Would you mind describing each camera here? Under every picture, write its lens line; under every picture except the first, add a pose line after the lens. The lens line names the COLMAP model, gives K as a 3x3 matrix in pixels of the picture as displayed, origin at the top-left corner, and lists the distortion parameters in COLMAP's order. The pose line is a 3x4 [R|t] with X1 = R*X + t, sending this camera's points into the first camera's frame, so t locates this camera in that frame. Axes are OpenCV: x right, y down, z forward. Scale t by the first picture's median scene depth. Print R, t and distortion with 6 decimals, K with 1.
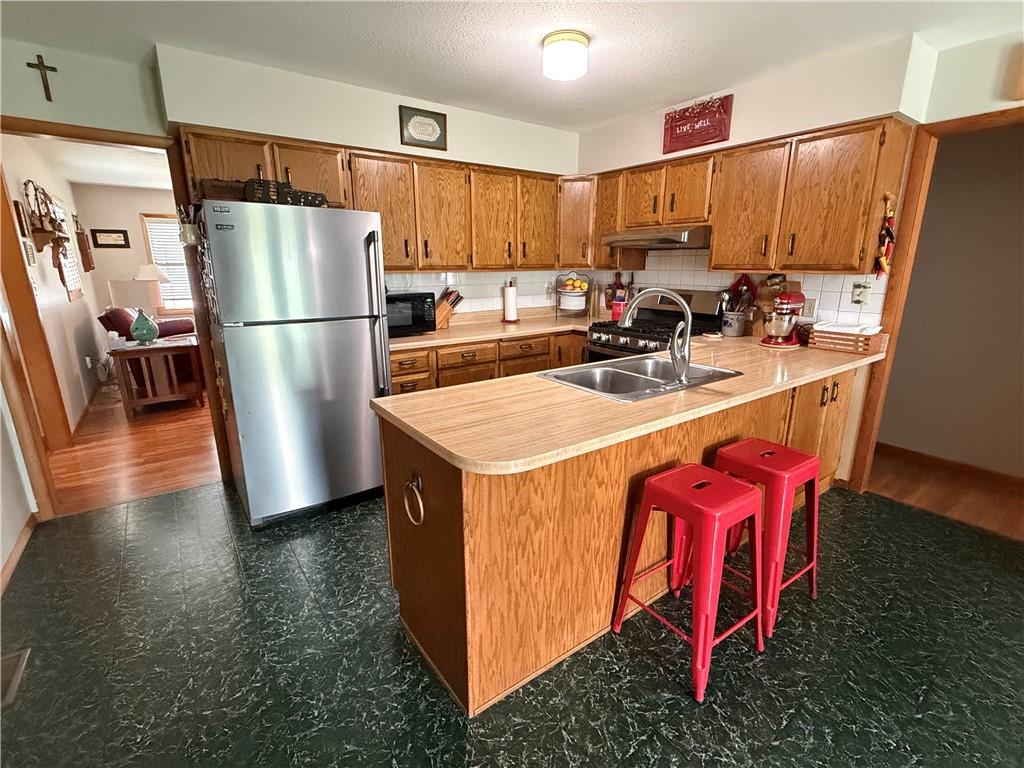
lens RADIAL K [[471.0, 0, 511.6], [0, 471.0, 385.2], [0, 0, 1]] dist [-0.002304, 0.001065]
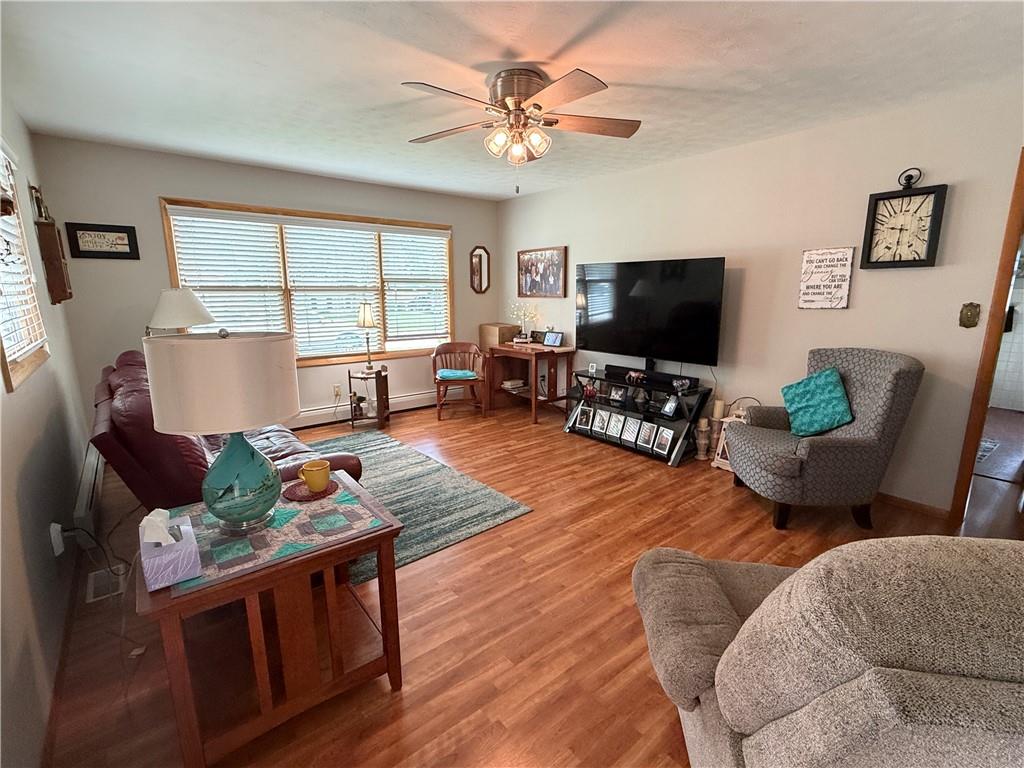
lens RADIAL K [[471.0, 0, 512.4], [0, 471.0, 383.9], [0, 0, 1]] dist [-0.002304, 0.001065]
pose [[0.998722, -0.012716, 0.048918, -0.425081], [0.015306, 0.998480, -0.052945, -0.116956], [-0.048171, 0.053626, 0.997399, 0.462007]]
